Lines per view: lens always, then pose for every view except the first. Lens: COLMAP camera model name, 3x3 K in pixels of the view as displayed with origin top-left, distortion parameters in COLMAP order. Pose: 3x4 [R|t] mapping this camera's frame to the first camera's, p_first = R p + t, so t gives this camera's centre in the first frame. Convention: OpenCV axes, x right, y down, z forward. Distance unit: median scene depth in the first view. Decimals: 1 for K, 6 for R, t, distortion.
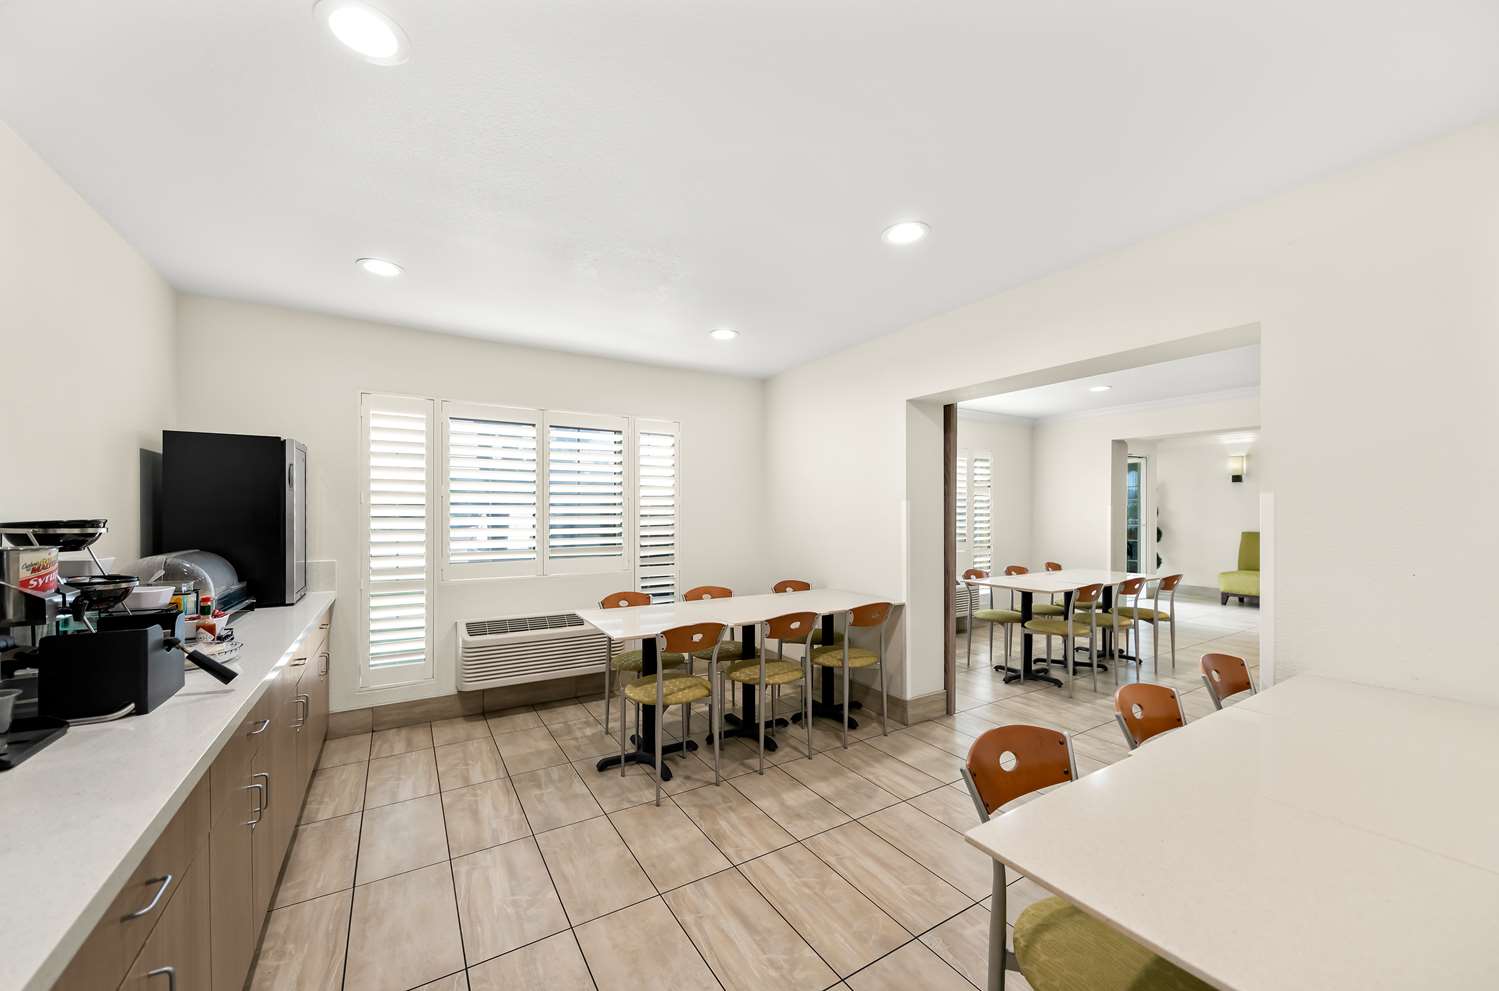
lens RADIAL K [[558.2, 0, 748.6], [0, 558.2, 509.2], [0, 0, 1]] dist [-0.000611, -0.000057]
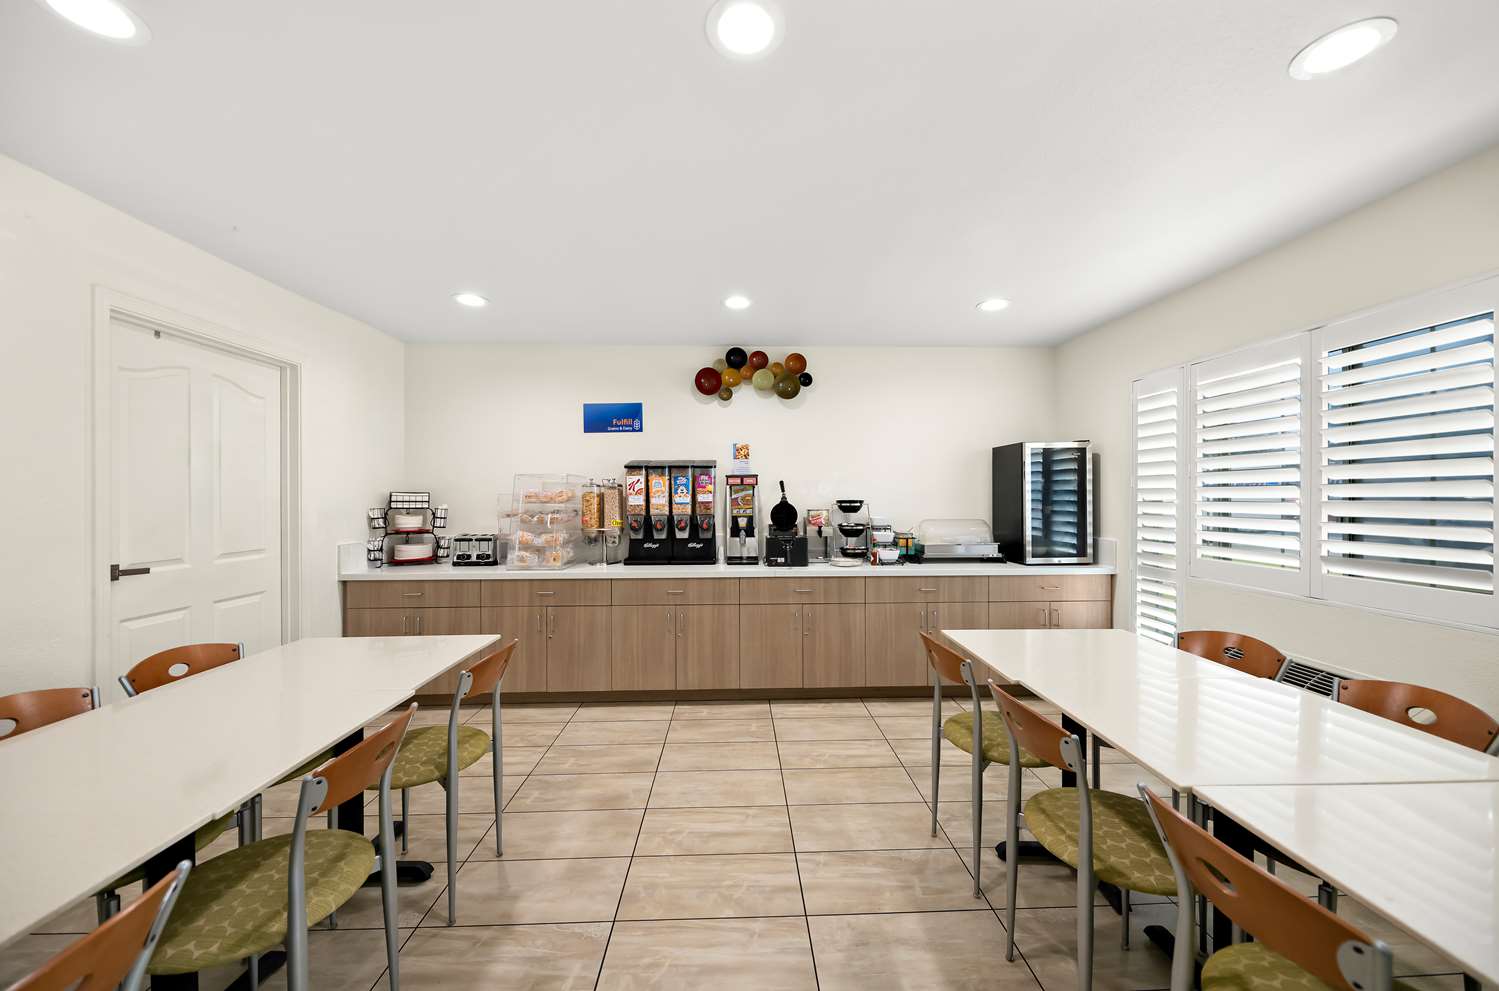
lens RADIAL K [[528.7, 0, 748.8], [0, 528.7, 498.1], [0, 0, 1]] dist [-0.000420, -0.000156]
pose [[-0.498773, 0.002299, -0.866730, 0.877642], [0.008554, 0.999961, -0.002270, 0.009460], [0.866690, -0.008546, -0.498773, 1.480452]]
